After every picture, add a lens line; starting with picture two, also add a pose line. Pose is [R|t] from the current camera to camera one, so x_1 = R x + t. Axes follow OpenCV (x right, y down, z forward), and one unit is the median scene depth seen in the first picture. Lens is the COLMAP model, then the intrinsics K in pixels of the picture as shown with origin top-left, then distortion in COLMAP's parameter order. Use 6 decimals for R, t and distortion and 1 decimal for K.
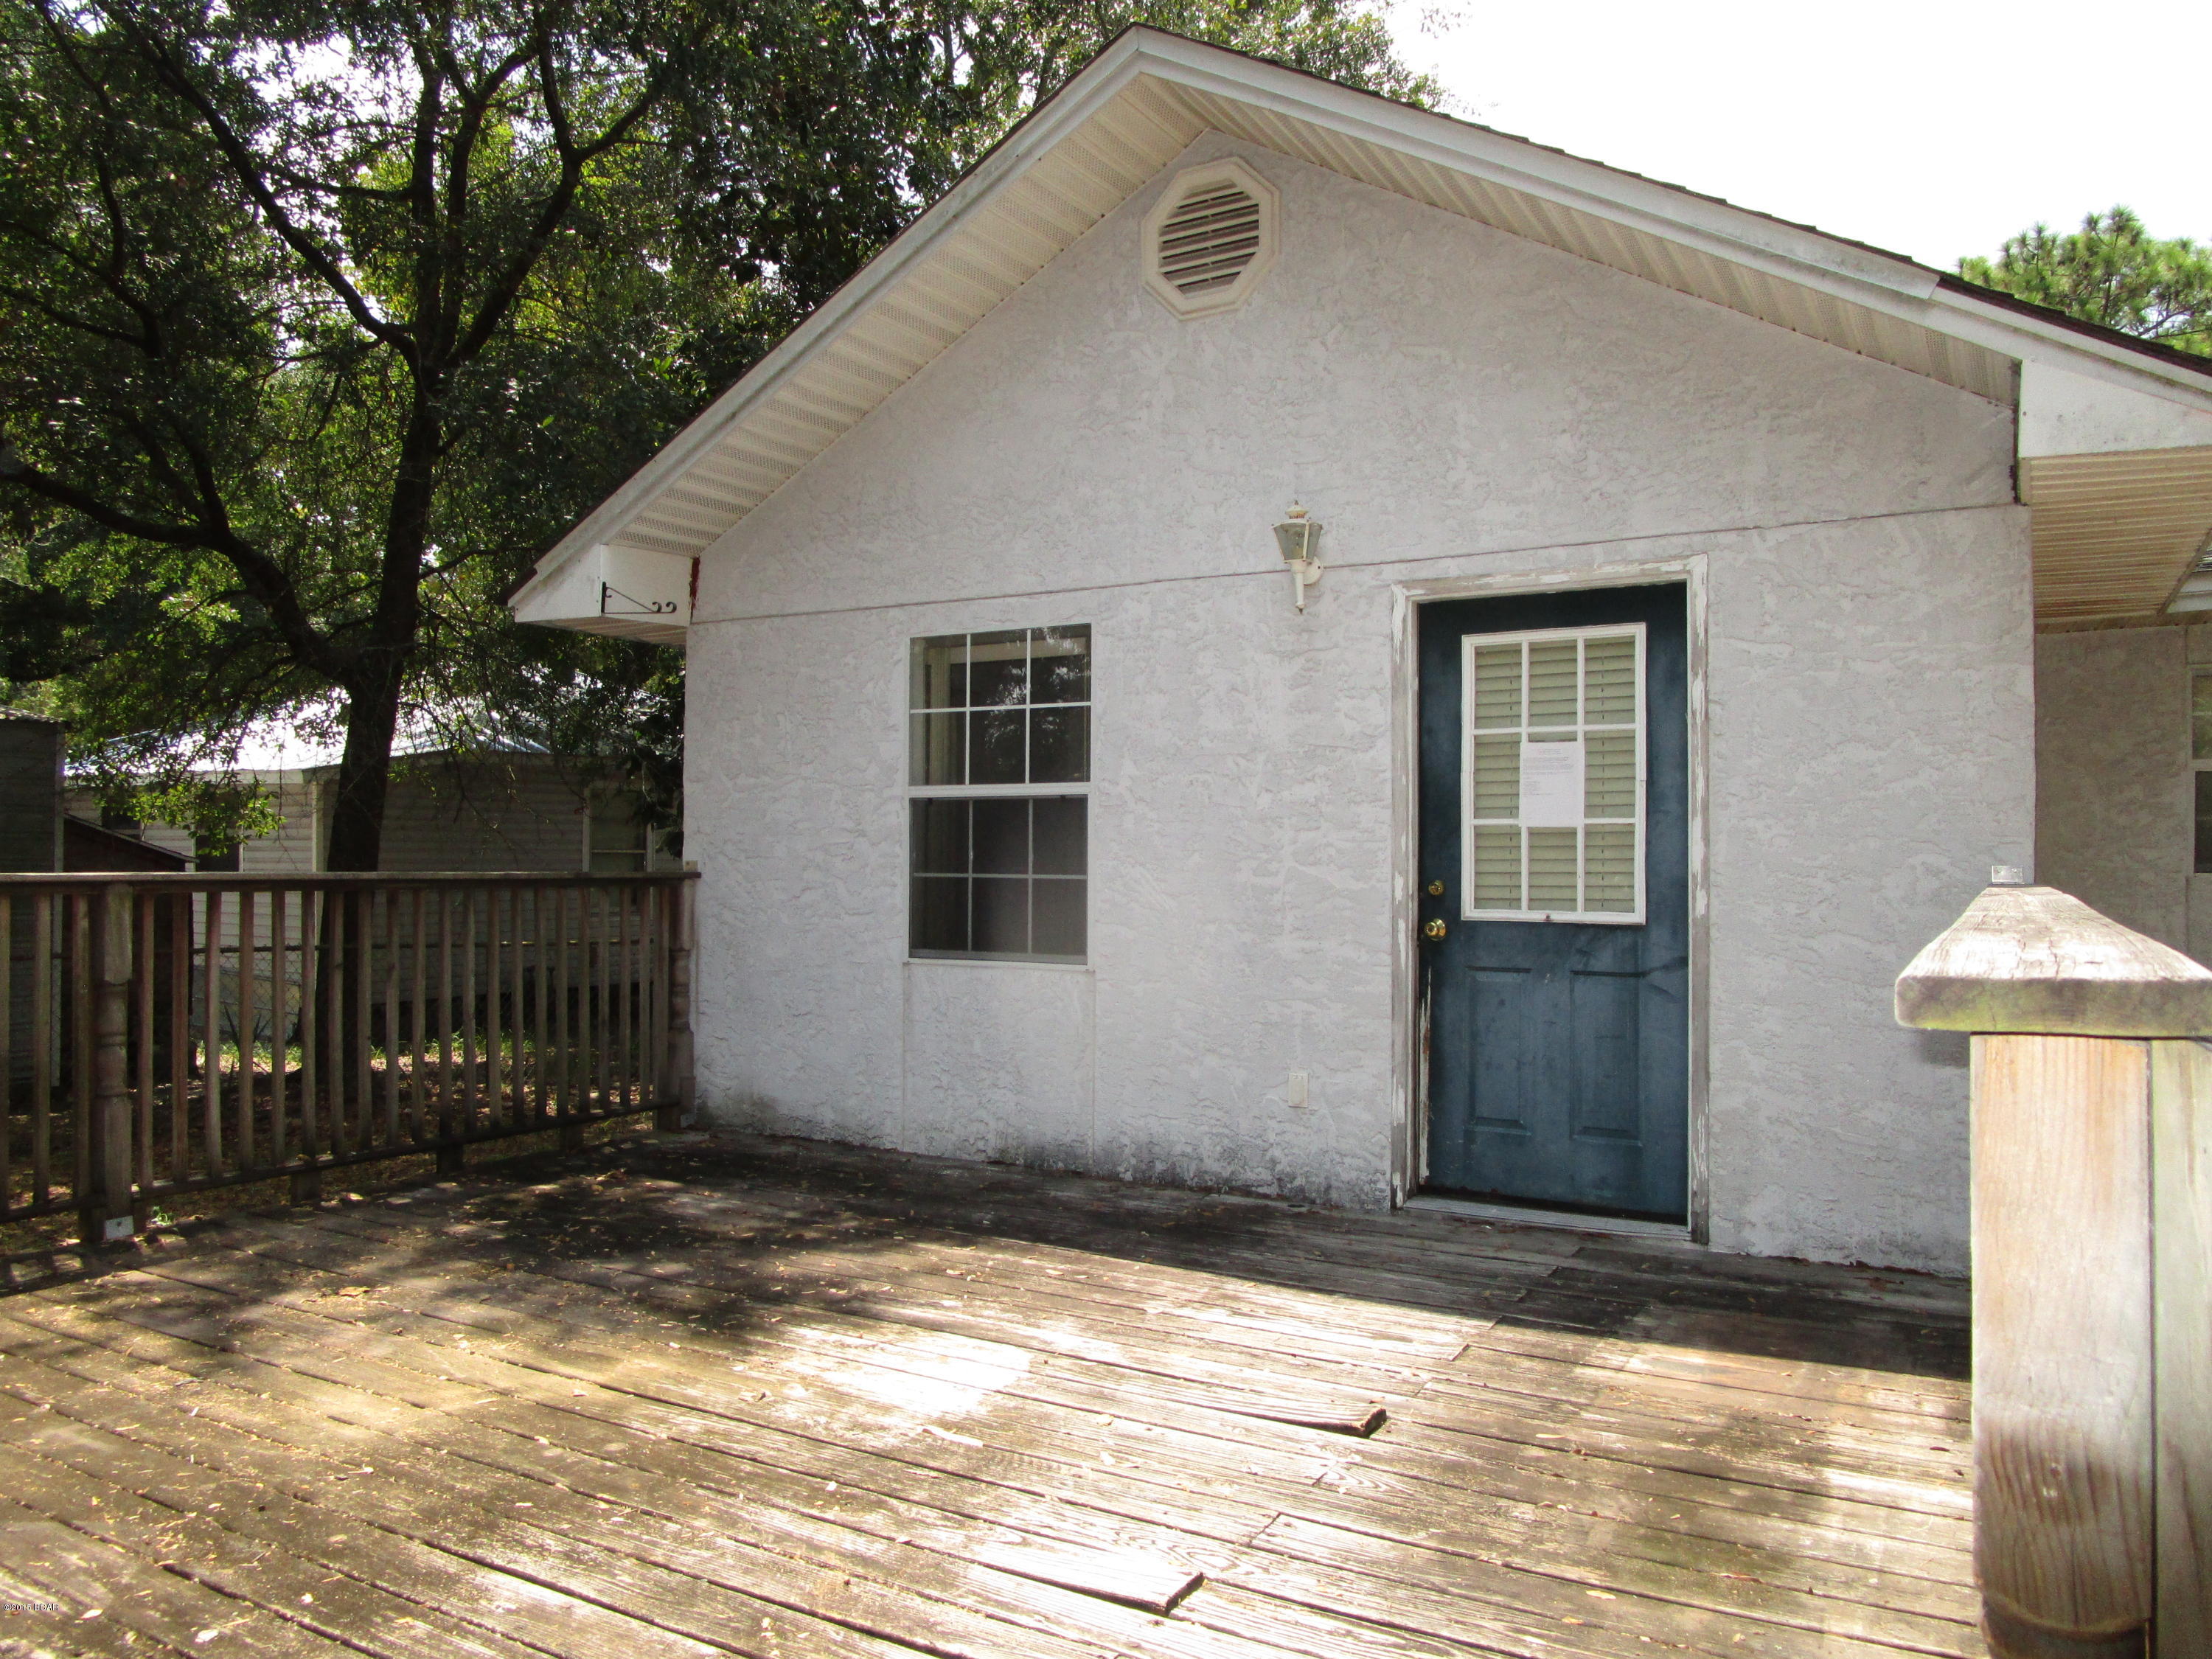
lens RADIAL K [[1580.0, 0, 1100.1], [0, 1580.0, 831.2], [0, 0, 1]] dist [-0.028887, 0.007675]
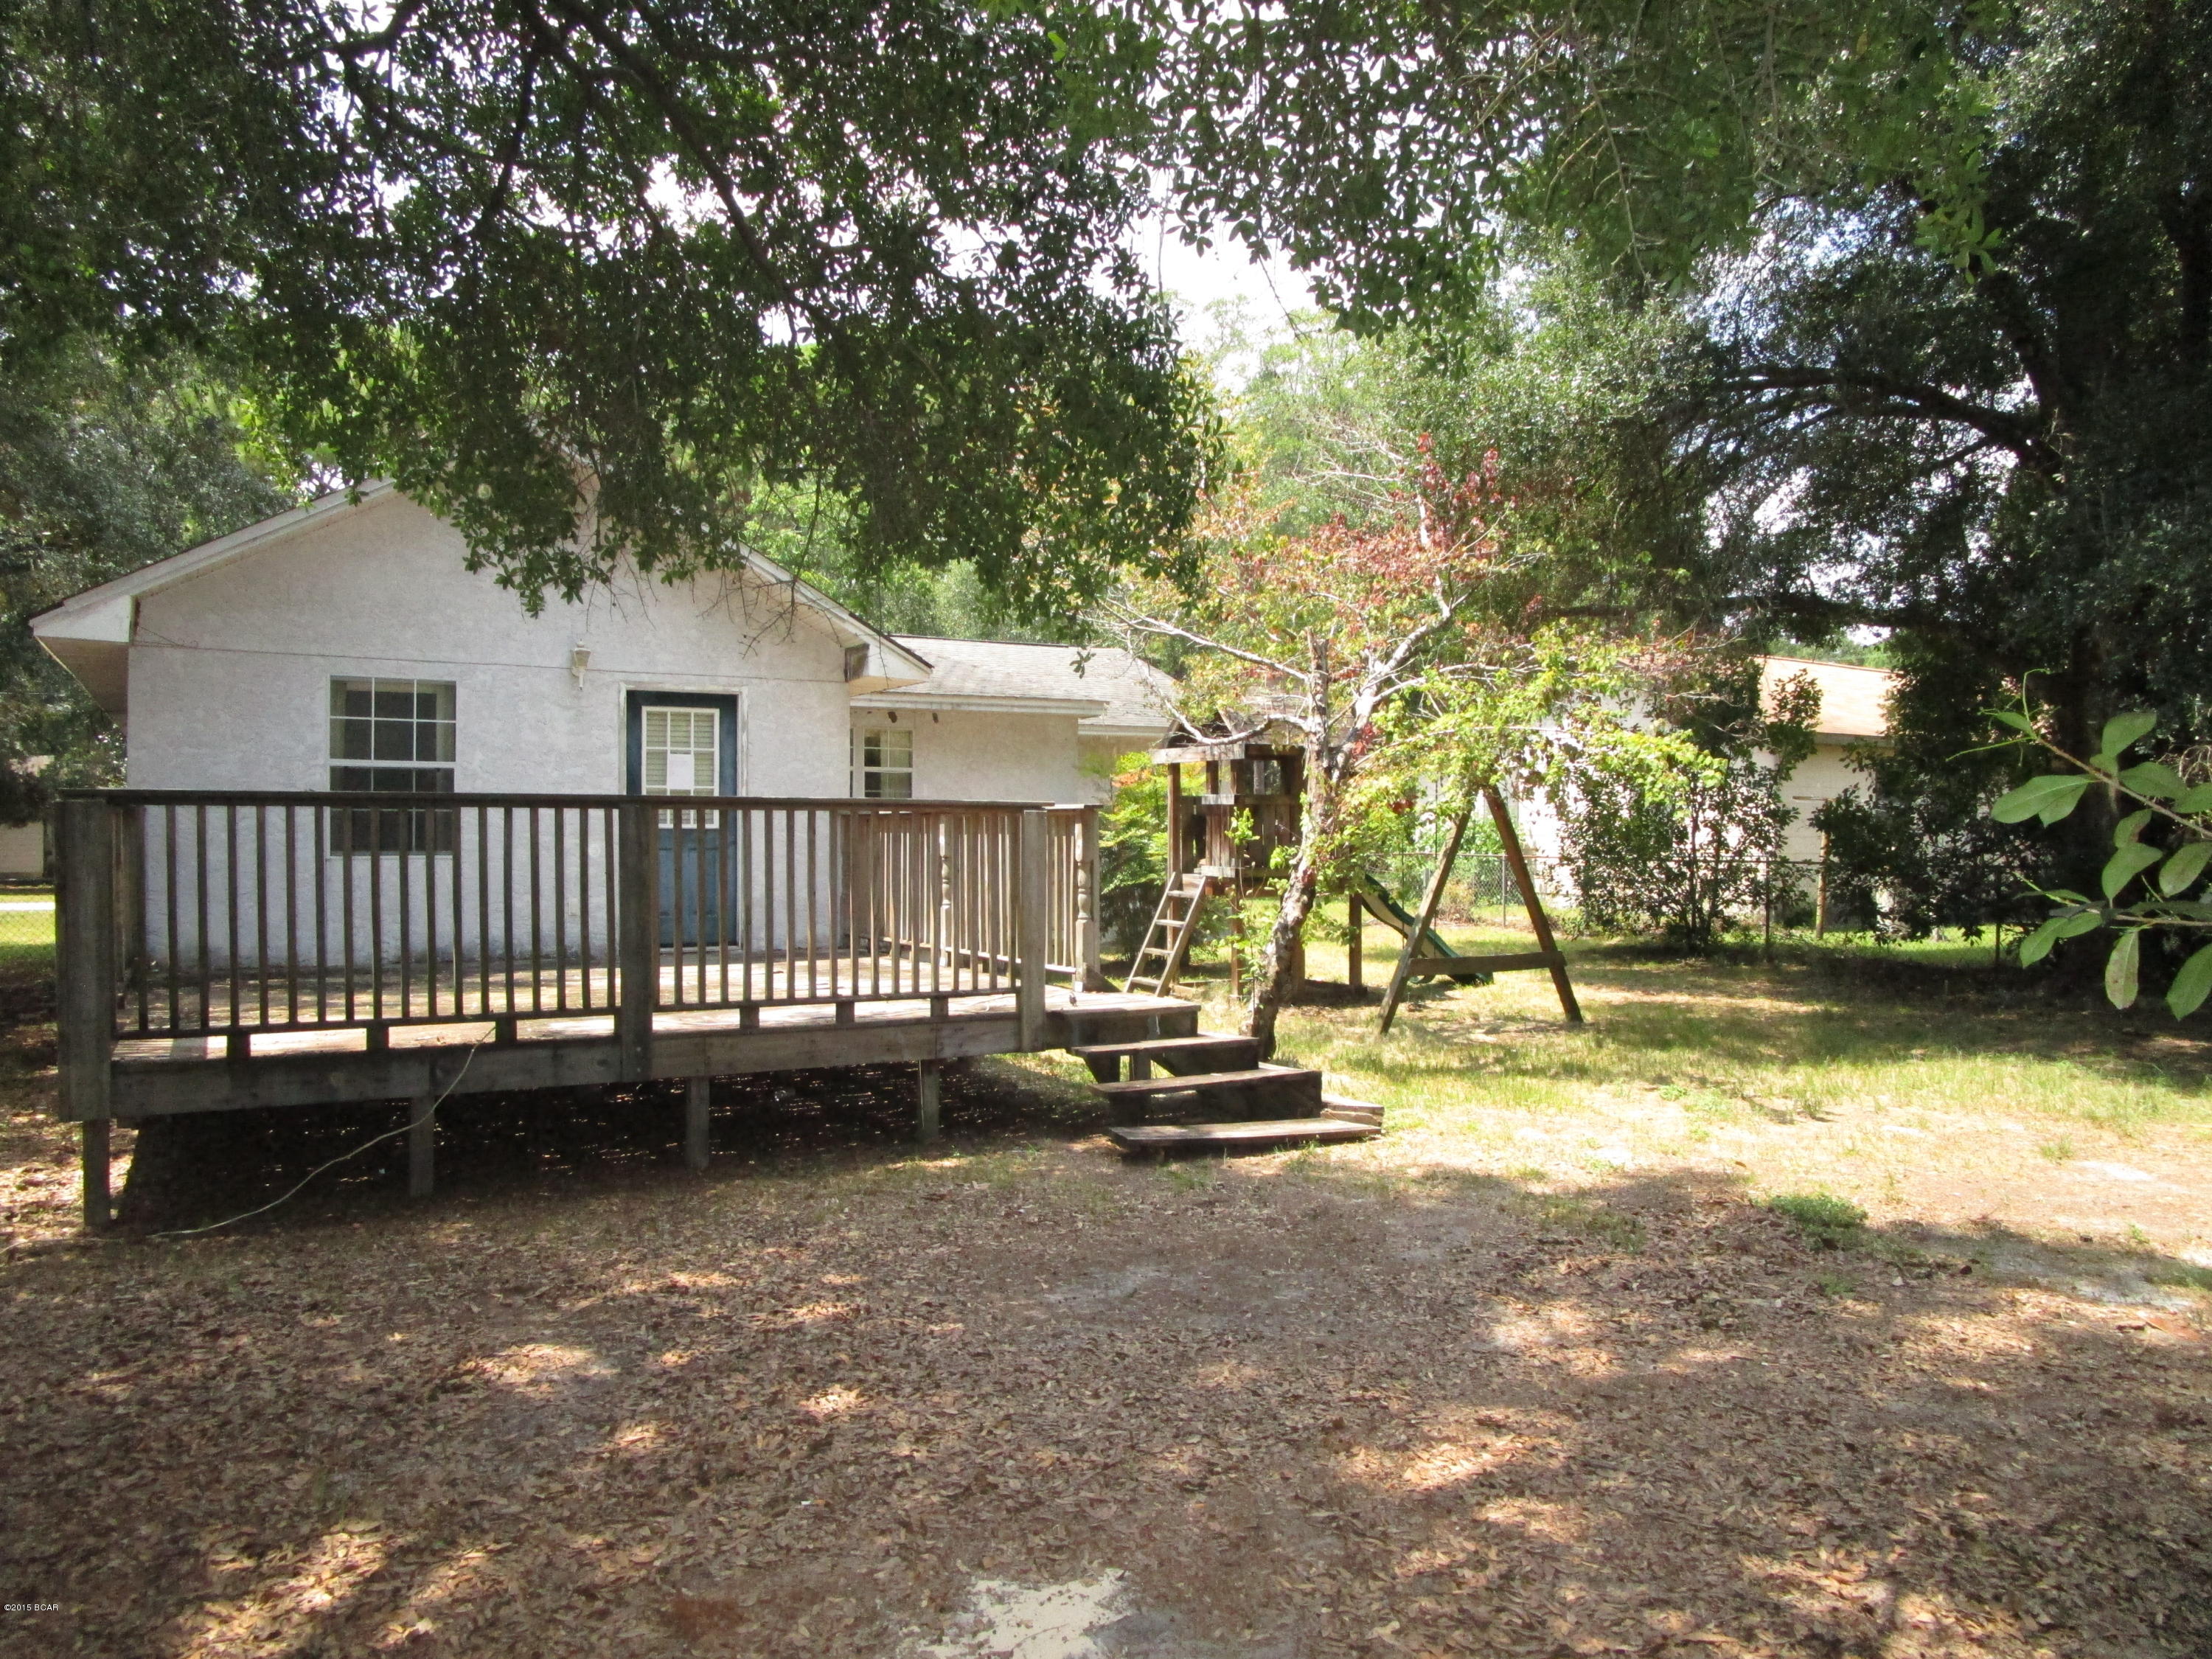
lens RADIAL K [[1580.0, 0, 1100.1], [0, 1580.0, 831.2], [0, 0, 1]] dist [-0.028887, 0.007675]
pose [[0.529299, -0.002673, 0.848431, -1.210021], [-0.014765, 0.999815, 0.012361, 0.018399], [-0.848307, -0.019070, 0.529162, -0.699618]]
